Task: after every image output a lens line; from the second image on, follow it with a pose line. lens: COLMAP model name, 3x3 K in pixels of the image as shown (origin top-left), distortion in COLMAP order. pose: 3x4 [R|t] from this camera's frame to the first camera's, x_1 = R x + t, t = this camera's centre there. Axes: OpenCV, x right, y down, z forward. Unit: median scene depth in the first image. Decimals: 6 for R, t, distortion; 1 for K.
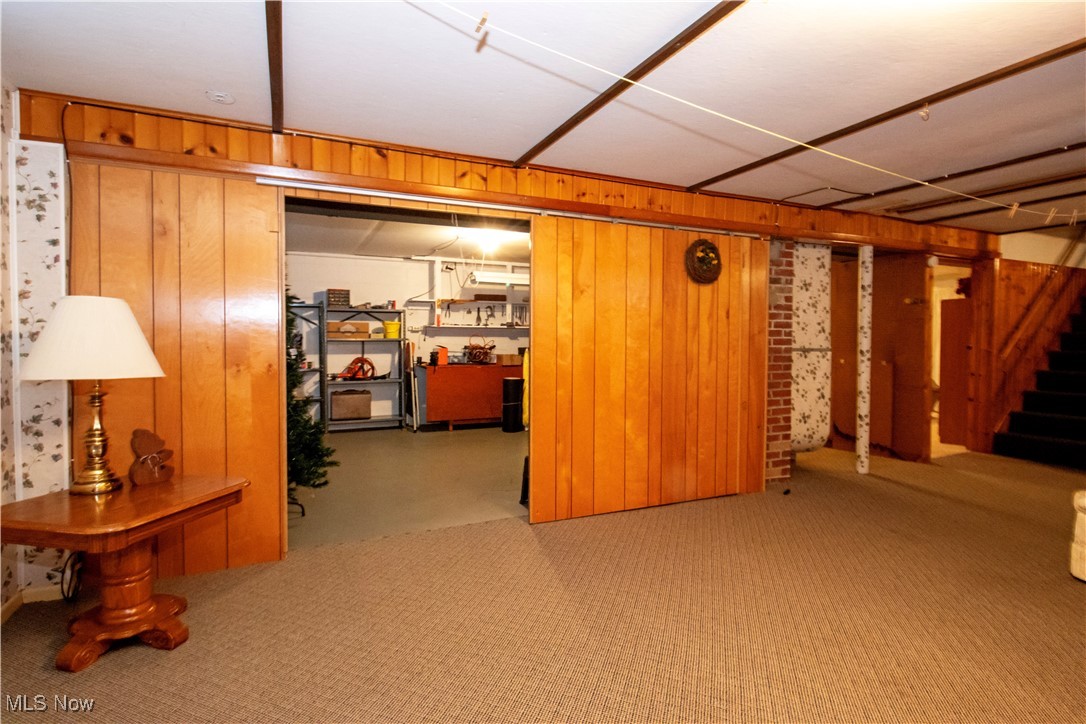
lens RADIAL K [[556.9, 0, 542.5], [0, 556.9, 354.0], [0, 0, 1]] dist [0.002819, 0.000114]
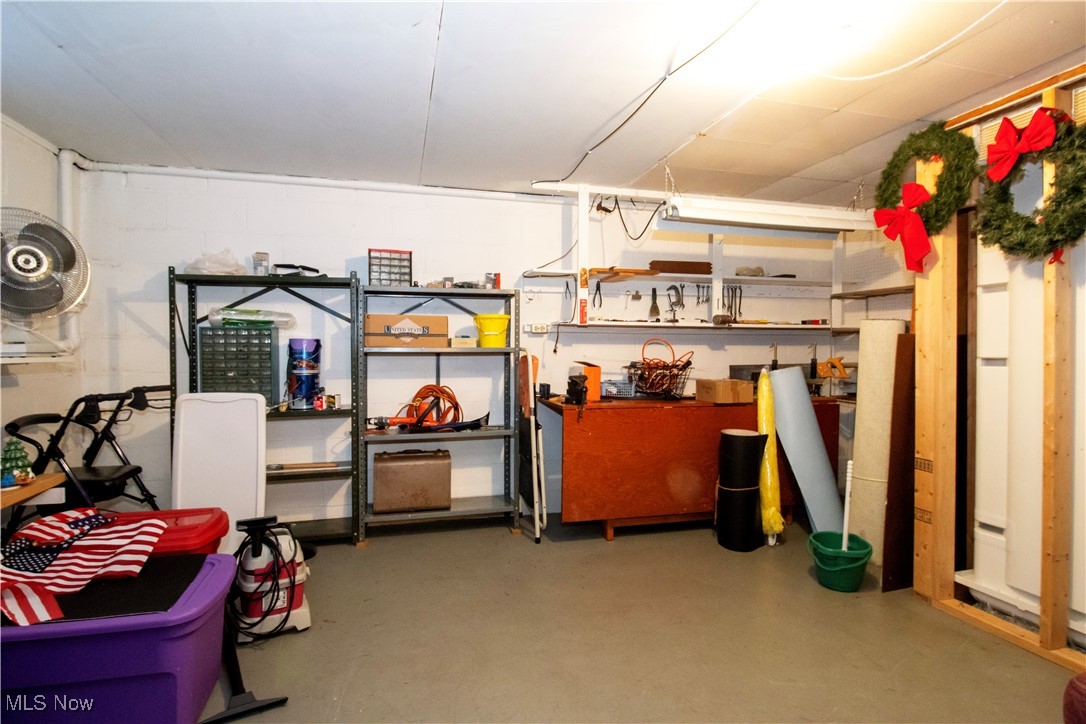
lens RADIAL K [[556.9, 0, 544.7], [0, 556.9, 357.9], [0, 0, 1]] dist [0.002819, 0.000114]
pose [[0.982120, 0.004756, -0.188194, -0.128067], [-0.005319, 0.999983, -0.002489, -0.017240], [0.188179, 0.003445, 0.982129, 0.507881]]
